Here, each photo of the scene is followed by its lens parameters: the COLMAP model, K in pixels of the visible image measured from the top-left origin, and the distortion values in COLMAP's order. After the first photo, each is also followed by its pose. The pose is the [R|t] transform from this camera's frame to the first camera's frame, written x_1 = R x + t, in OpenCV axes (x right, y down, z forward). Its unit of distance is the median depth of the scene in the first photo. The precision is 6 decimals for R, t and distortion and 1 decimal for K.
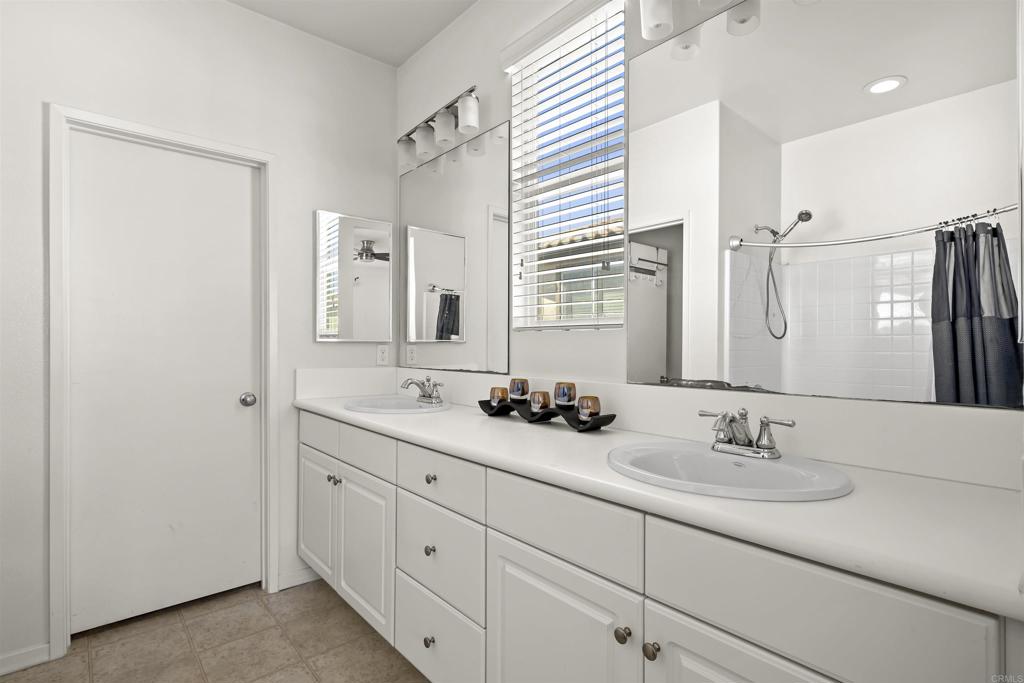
lens RADIAL K [[504.8, 0, 512.0], [0, 504.8, 341.5], [0, 0, 1]] dist [0.000749, 0.000666]
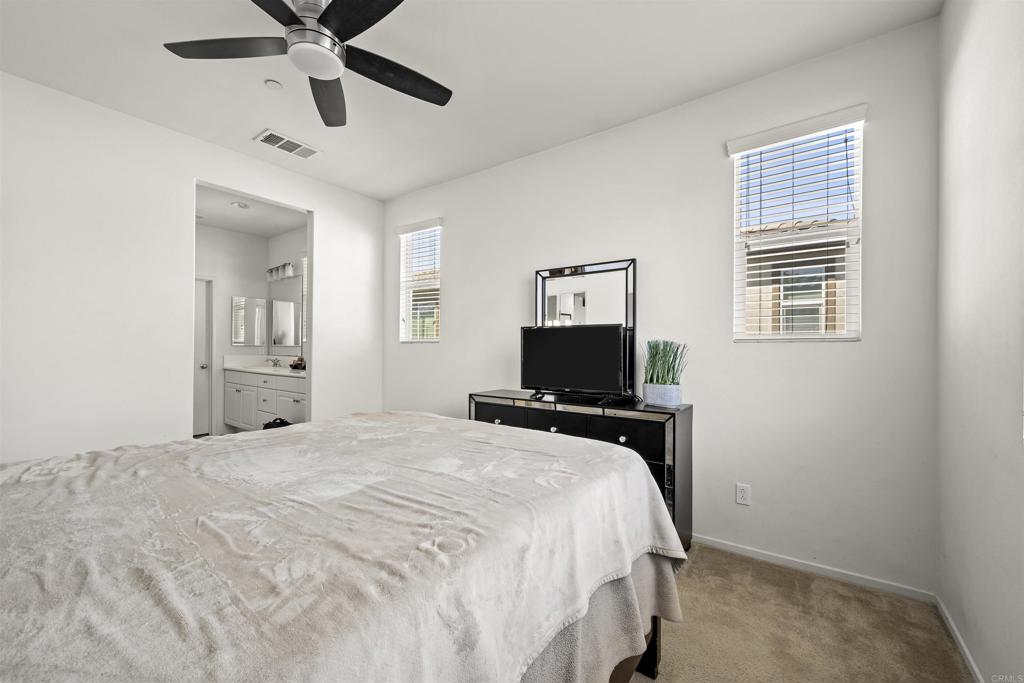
lens RADIAL K [[410.7, 0, 512.0], [0, 410.7, 341.5], [0, 0, 1]] dist [0.002146, 0.000141]
pose [[0.975667, 0.005356, 0.219192, 0.634437], [-0.005531, 0.999985, 0.000184, -0.031126], [-0.219188, -0.001392, 0.975682, -1.582927]]
